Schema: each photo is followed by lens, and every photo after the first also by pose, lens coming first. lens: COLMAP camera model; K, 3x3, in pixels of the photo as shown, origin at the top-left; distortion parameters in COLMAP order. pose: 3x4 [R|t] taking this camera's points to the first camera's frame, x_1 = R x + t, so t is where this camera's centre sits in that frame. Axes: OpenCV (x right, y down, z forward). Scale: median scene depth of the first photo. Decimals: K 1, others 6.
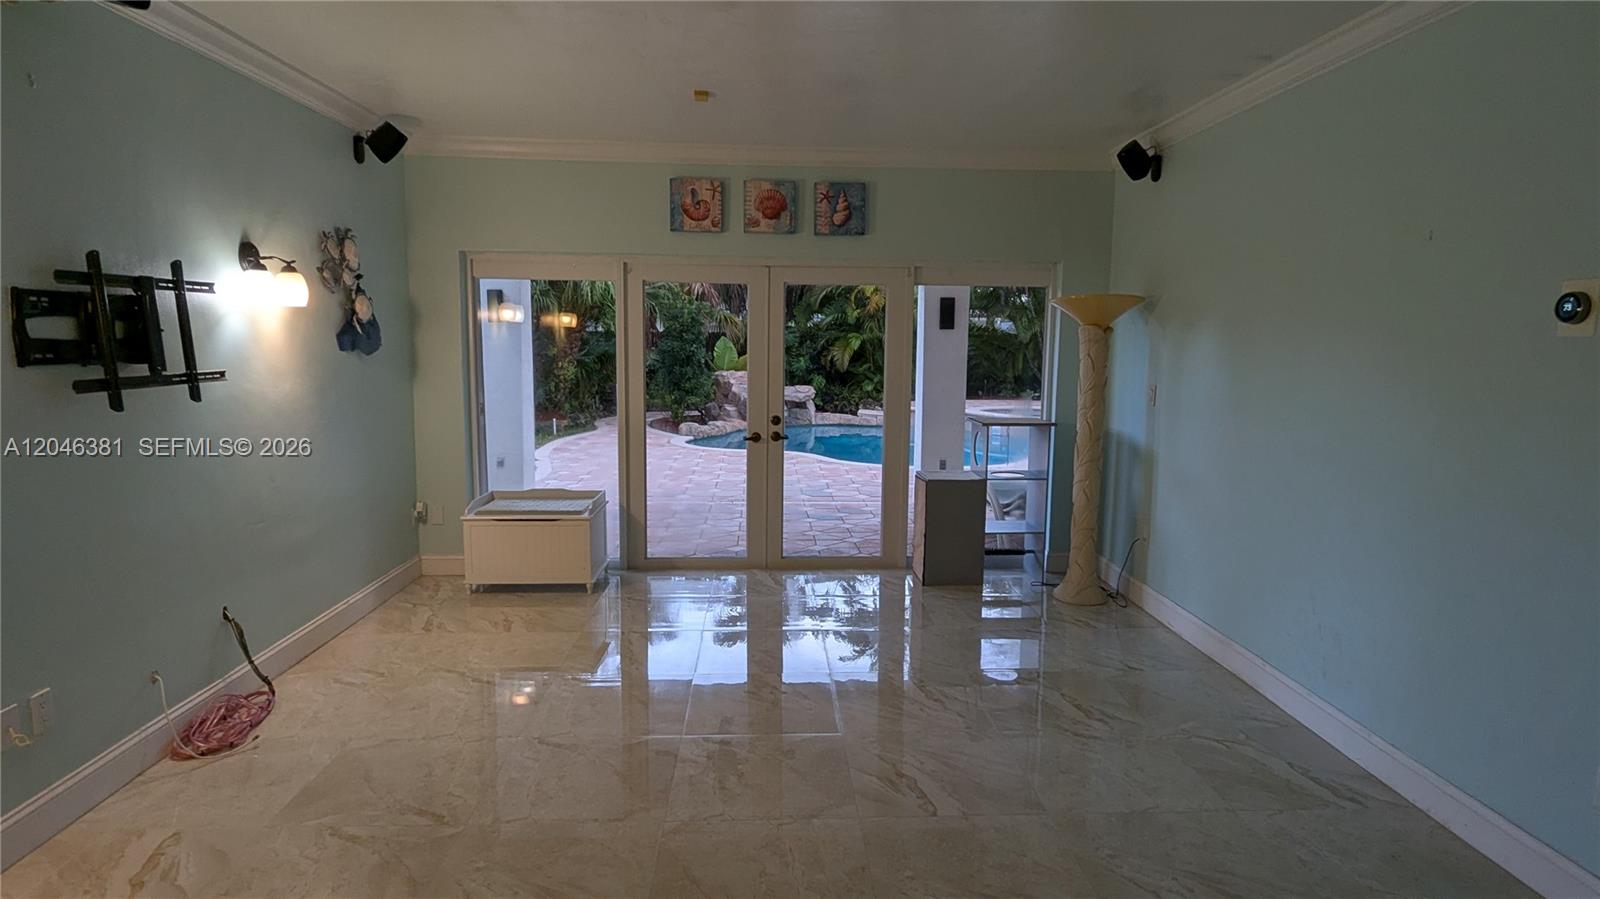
lens RADIAL K [[898.4, 0, 800.0], [0, 898.4, 449.5], [0, 0, 1]] dist [-0.003055, -0.000120]
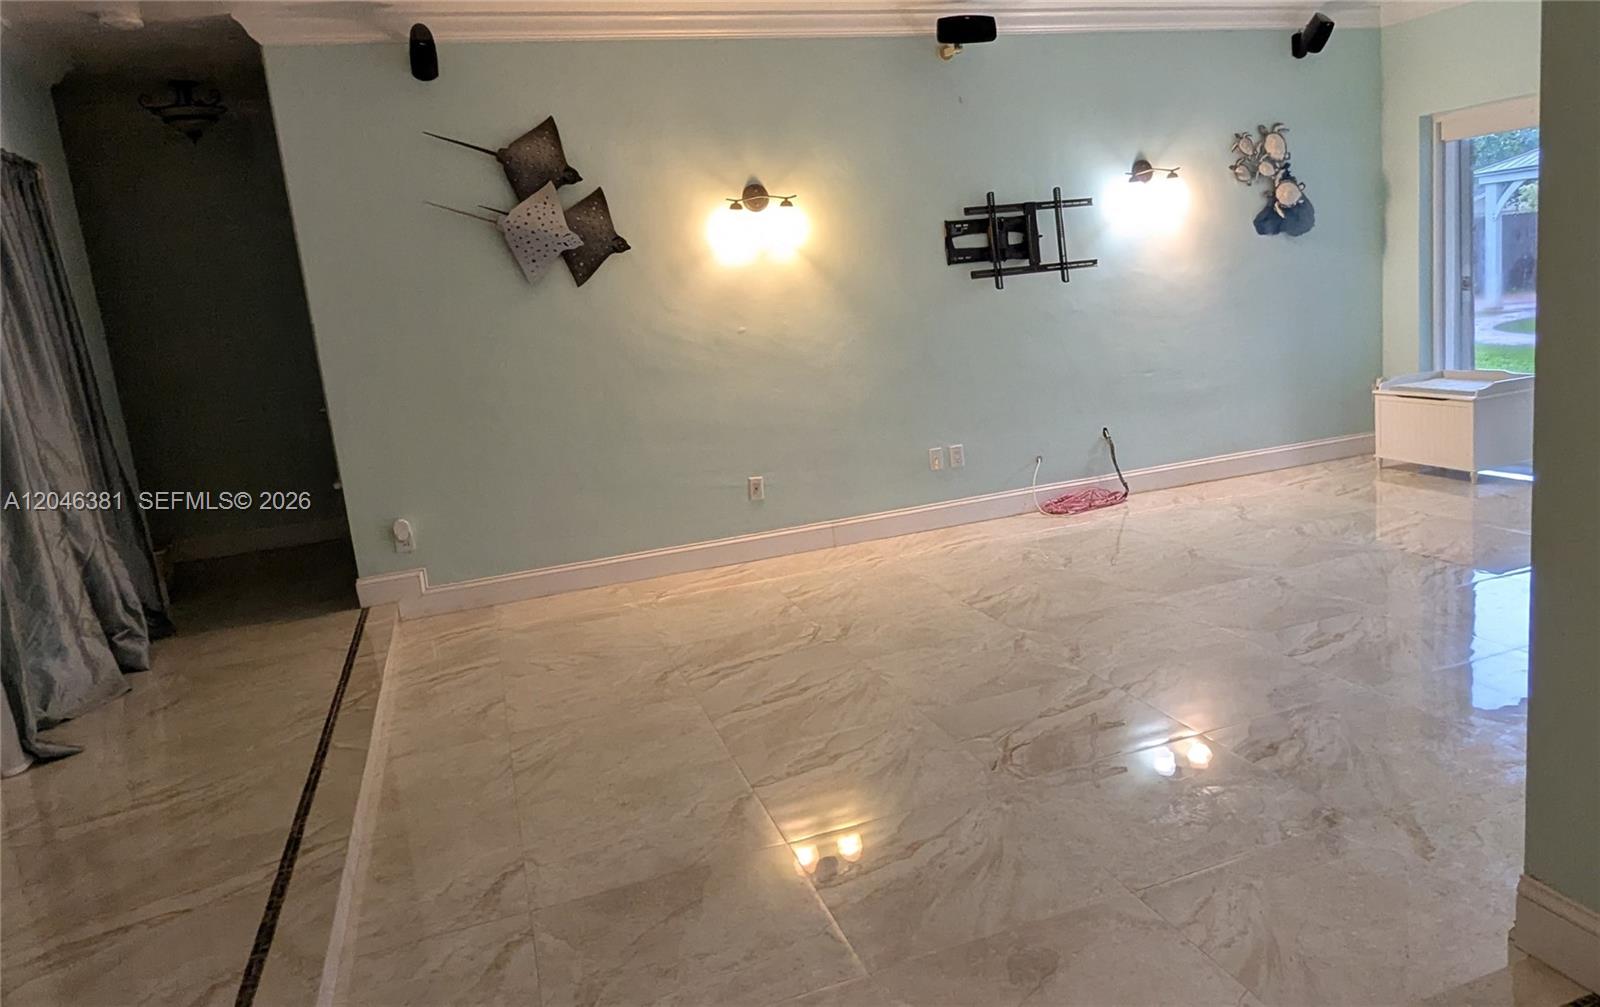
lens RADIAL K [[1134.8, 0, 918.5], [0, 1134.8, 507.4], [0, 0, 1]] dist [-0.000589, 0.000562]
pose [[0.330380, 0.151501, -0.931610, 1.091644], [-0.025532, 0.988107, 0.151635, 0.038100], [0.943503, -0.026311, 0.330318, 0.133276]]
